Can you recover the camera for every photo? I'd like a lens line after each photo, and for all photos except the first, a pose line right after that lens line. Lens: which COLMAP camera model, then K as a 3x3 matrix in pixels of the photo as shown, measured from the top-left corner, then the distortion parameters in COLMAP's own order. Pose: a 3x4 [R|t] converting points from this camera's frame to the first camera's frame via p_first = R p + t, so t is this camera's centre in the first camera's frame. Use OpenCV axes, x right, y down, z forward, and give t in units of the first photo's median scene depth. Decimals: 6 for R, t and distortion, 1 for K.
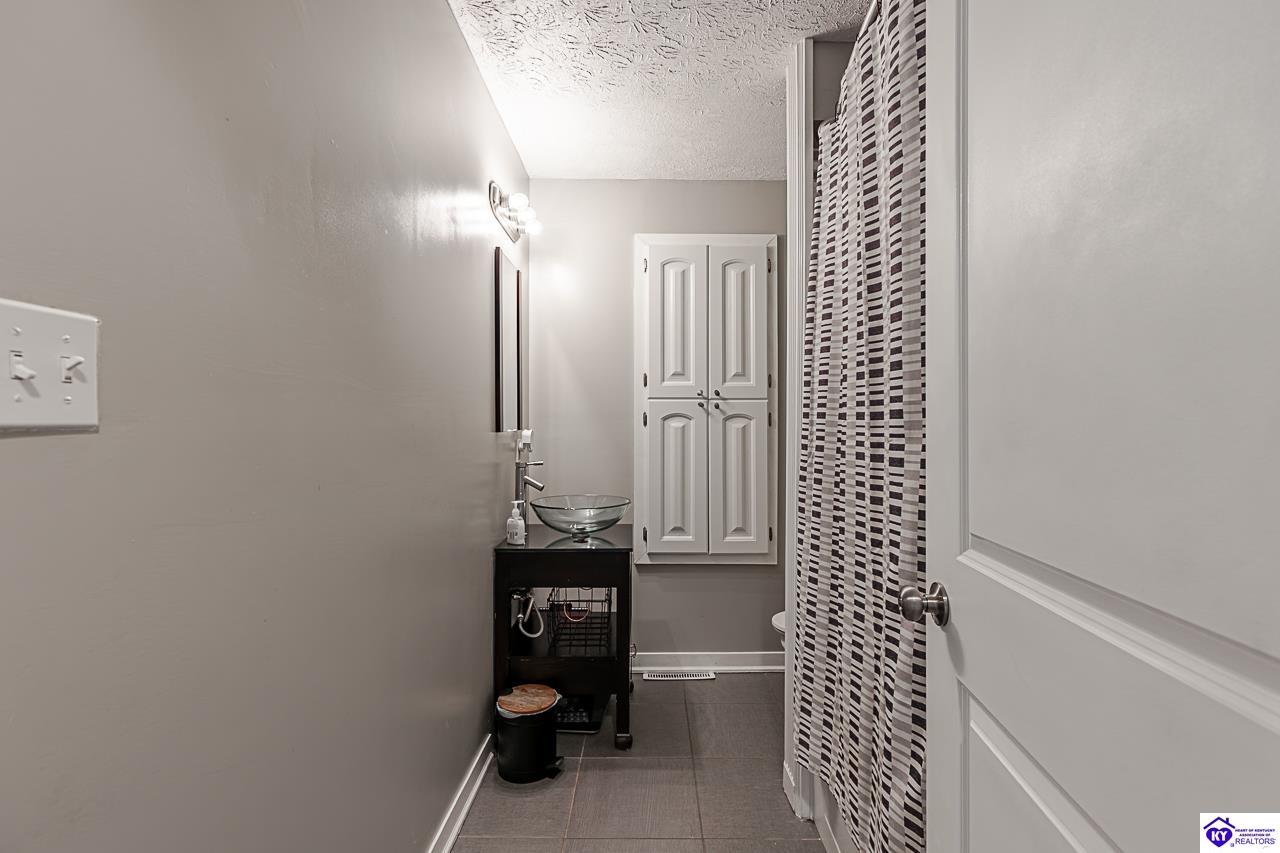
lens RADIAL K [[575.5, 0, 640.0], [0, 575.5, 426.5], [0, 0, 1]] dist [0.001502, -0.000084]
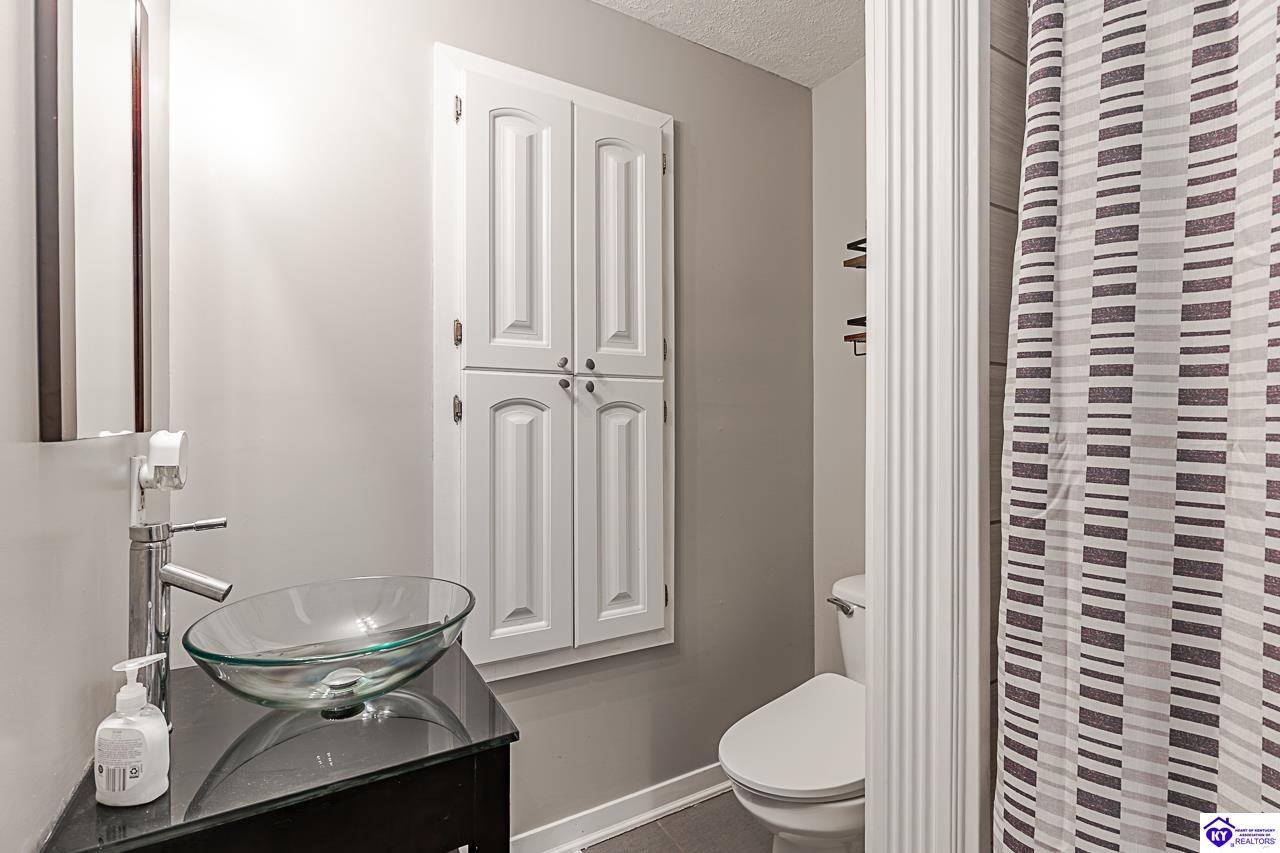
lens RADIAL K [[575.5, 0, 640.0], [0, 575.5, 426.5], [0, 0, 1]] dist [0.001502, -0.000084]
pose [[0.869301, -0.002781, 0.494276, -0.104410], [-0.000085, 0.999983, 0.005775, 0.000317], [-0.494284, -0.005062, 0.869286, 0.474847]]
